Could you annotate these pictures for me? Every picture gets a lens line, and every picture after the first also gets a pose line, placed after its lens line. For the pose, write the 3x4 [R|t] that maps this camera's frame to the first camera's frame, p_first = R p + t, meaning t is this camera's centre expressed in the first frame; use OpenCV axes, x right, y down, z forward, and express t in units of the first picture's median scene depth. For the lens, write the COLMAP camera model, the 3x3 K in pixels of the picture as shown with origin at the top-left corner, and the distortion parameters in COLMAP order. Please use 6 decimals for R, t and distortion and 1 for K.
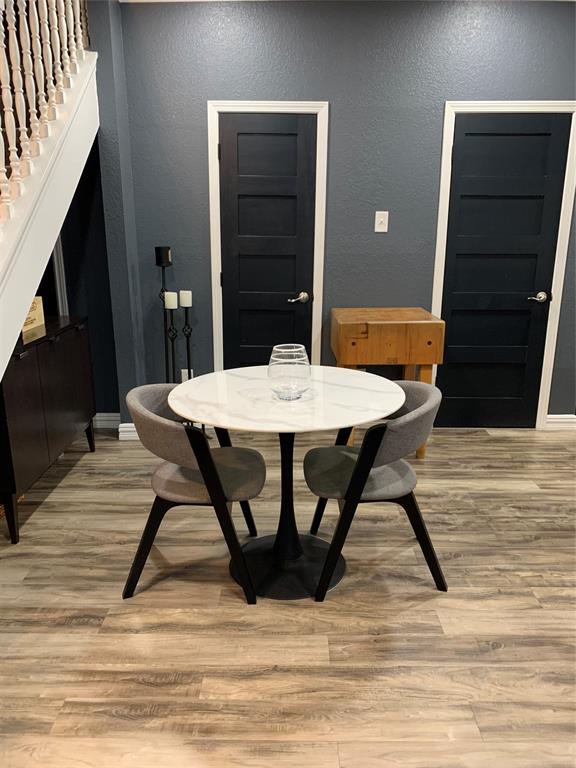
lens RADIAL K [[590.2, 0, 288.0], [0, 590.2, 384.0], [0, 0, 1]] dist [0.023539, -0.000519]
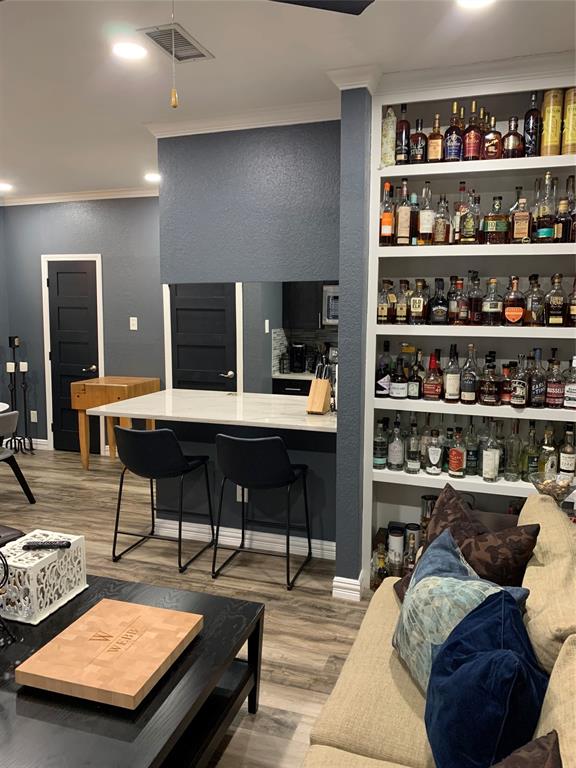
lens RADIAL K [[590.2, 0, 288.0], [0, 590.2, 384.0], [0, 0, 1]] dist [0.023539, -0.000519]
pose [[0.945848, 0.045236, -0.321441, 1.099407], [-0.089910, 0.988008, -0.125521, 0.048410], [0.311908, 0.147625, 0.938573, -0.343726]]
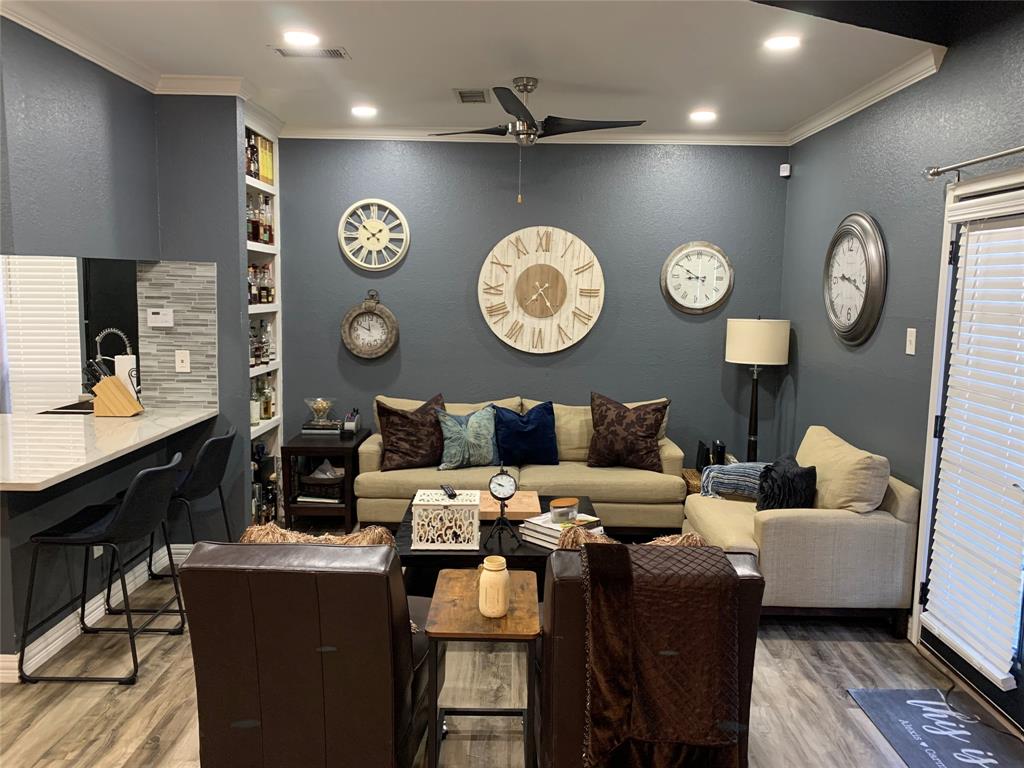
lens RADIAL K [[786.9, 0, 512.0], [0, 786.9, 384.0], [0, 0, 1]] dist [0.023539, -0.000519]
pose [[0.022442, -0.130696, 0.991168, -1.216561], [0.250944, 0.960414, 0.120959, -0.148969], [-0.967741, 0.246013, 0.054351, 0.262175]]
